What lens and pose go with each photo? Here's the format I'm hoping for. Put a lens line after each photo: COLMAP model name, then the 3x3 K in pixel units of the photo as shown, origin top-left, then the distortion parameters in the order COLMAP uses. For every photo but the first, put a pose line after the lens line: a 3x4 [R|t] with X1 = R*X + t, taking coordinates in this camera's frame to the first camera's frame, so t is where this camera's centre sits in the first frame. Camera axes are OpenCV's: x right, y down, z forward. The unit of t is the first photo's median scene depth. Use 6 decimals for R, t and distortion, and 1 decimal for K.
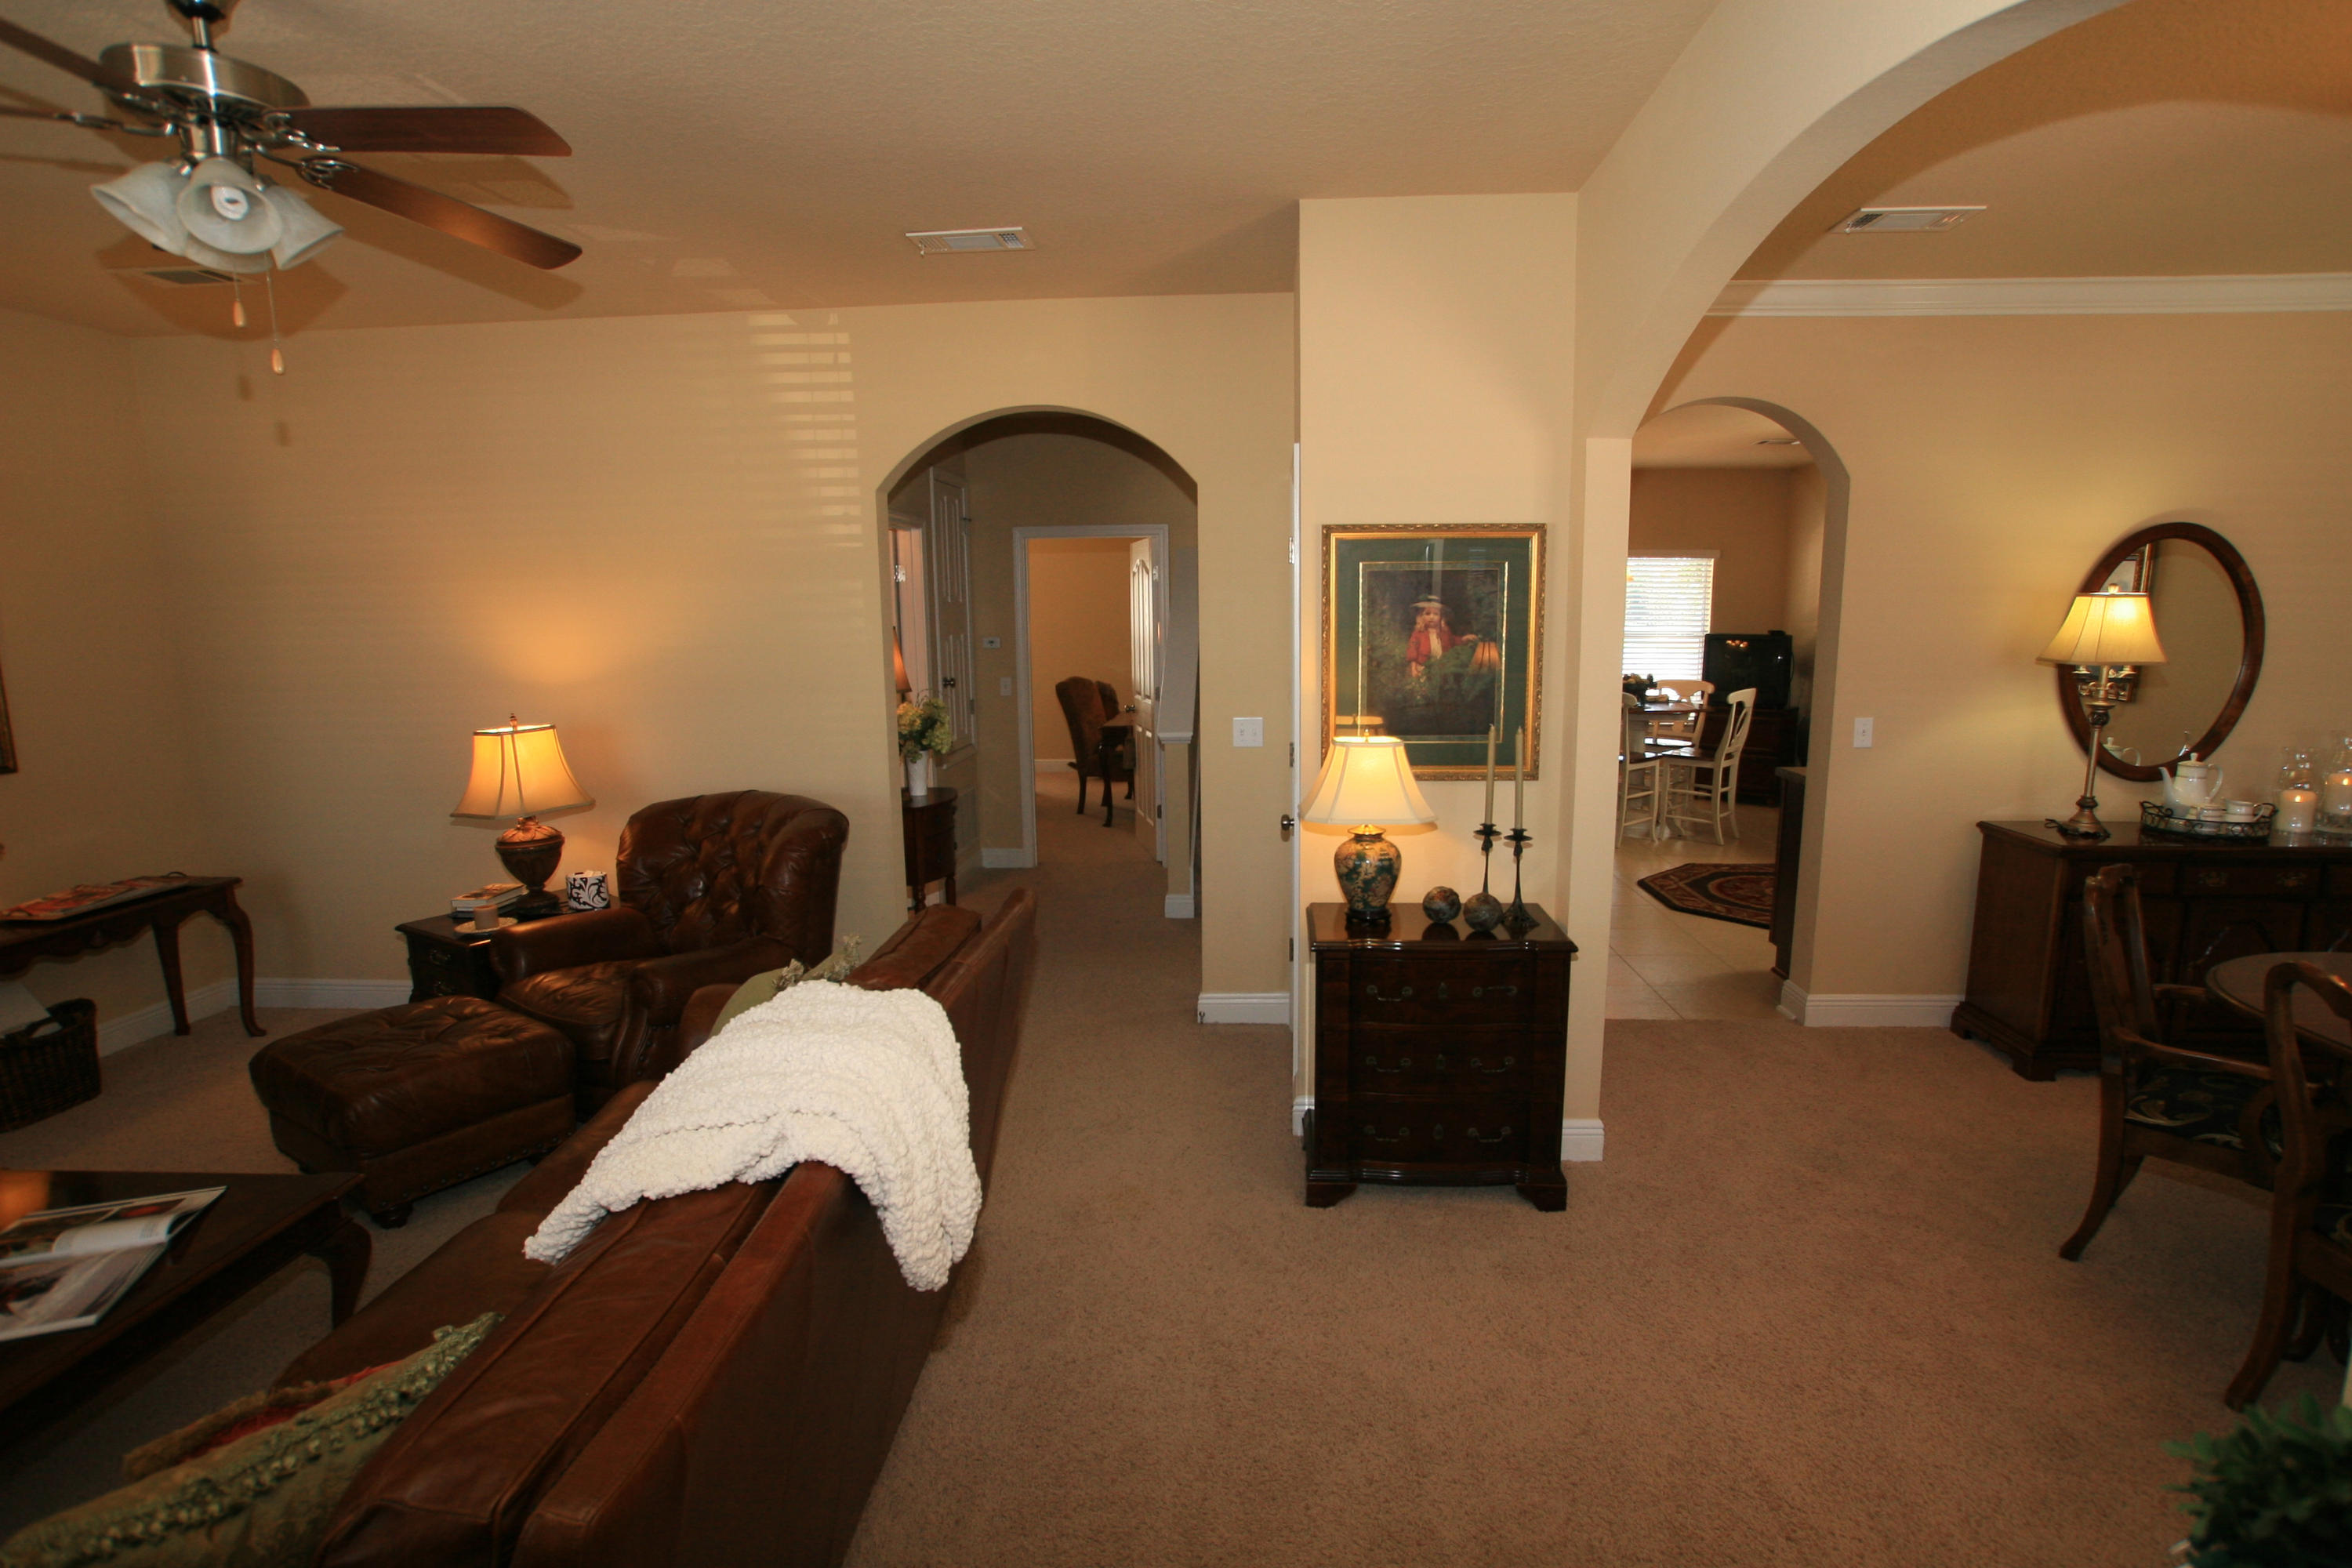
lens RADIAL K [[1171.3, 0, 1175.9], [0, 1171.3, 796.0], [0, 0, 1]] dist [-0.069770, 0.033740]
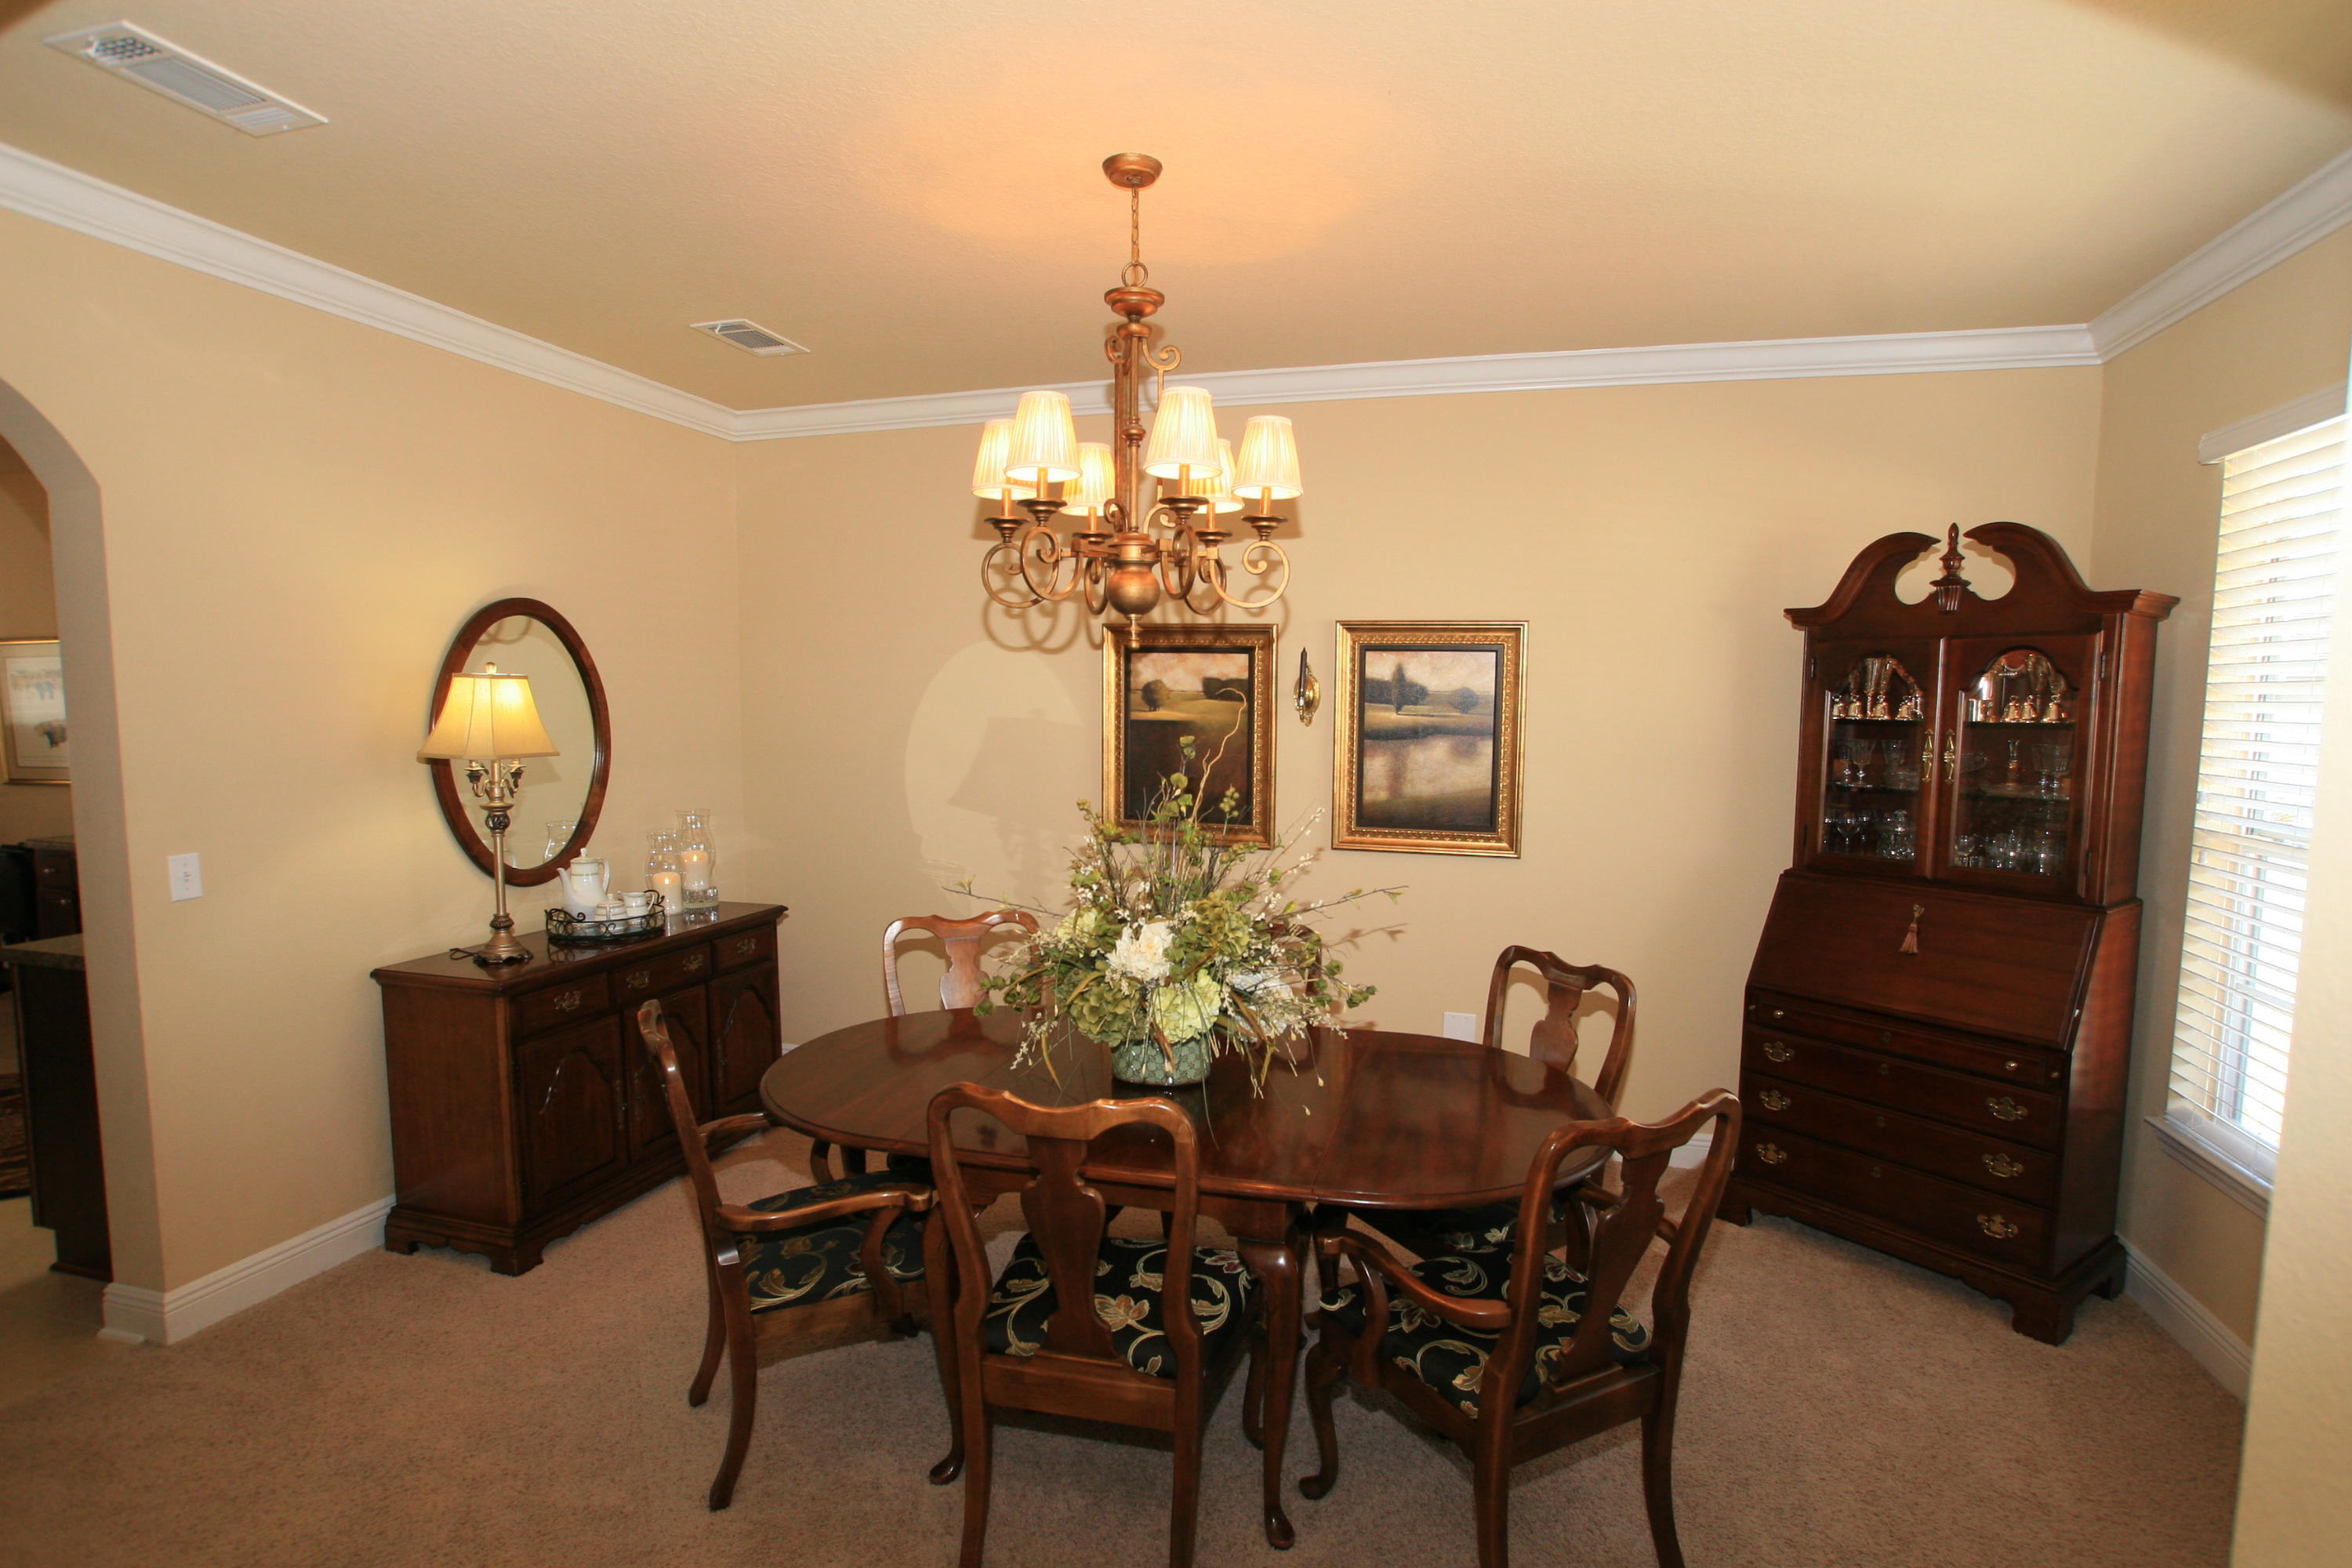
lens RADIAL K [[1171.3, 0, 1175.9], [0, 1171.3, 796.0], [0, 0, 1]] dist [-0.069770, 0.033740]
pose [[0.198316, -0.075524, 0.977224, 0.080617], [0.152095, 0.987321, 0.045438, -0.048587], [-0.968265, 0.139620, 0.207288, 0.326768]]
